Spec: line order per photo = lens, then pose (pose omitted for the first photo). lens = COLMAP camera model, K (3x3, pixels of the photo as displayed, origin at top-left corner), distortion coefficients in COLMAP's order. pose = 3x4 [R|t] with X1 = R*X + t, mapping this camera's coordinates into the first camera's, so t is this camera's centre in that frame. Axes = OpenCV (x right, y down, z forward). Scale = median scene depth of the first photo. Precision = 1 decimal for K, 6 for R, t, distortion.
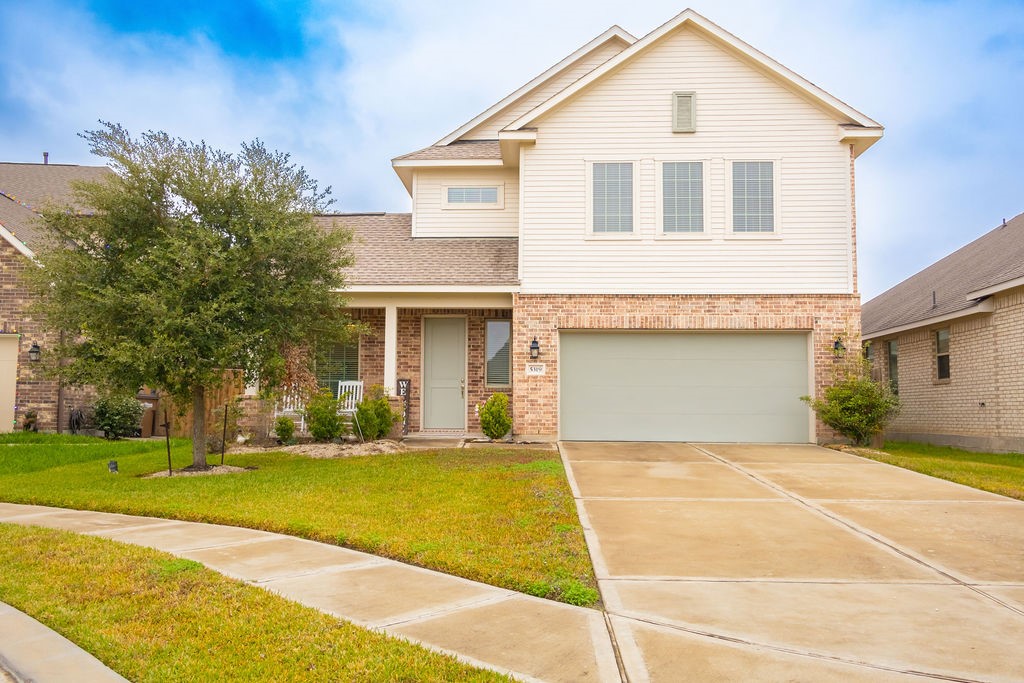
lens RADIAL K [[878.6, 0, 512.0], [0, 878.6, 341.5], [0, 0, 1]] dist [0.013843, -0.004811]
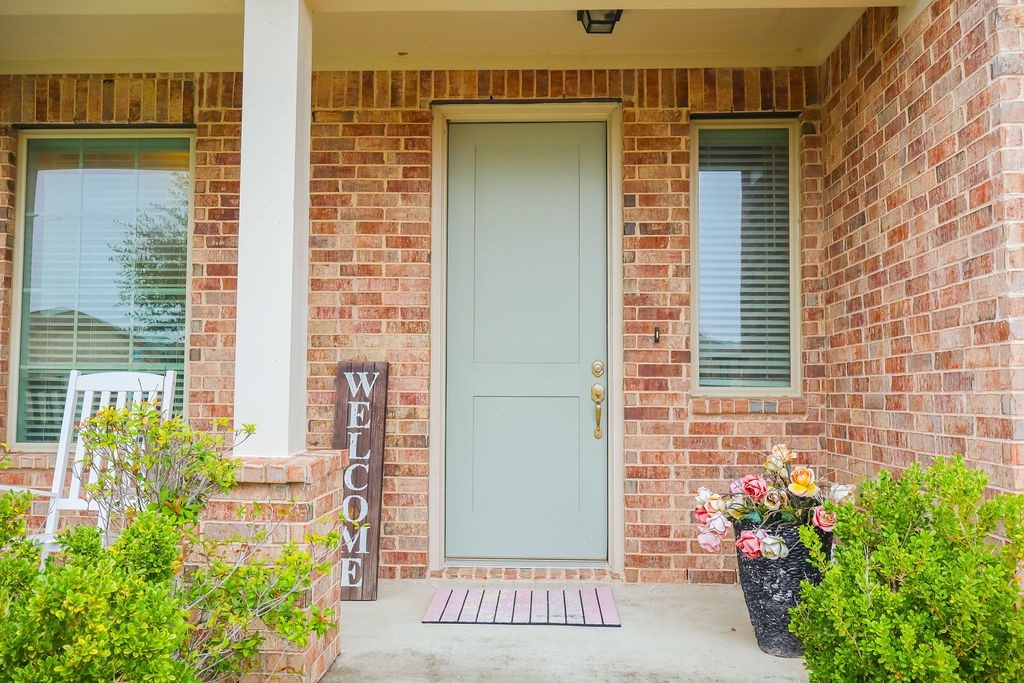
lens RADIAL K [[878.6, 0, 512.0], [0, 878.6, 341.5], [0, 0, 1]] dist [0.013843, -0.004811]
pose [[0.999968, -0.001078, -0.007940, -0.079375], [0.001192, 0.999895, 0.014424, 0.033390], [0.007923, -0.014433, 0.999864, 0.754041]]
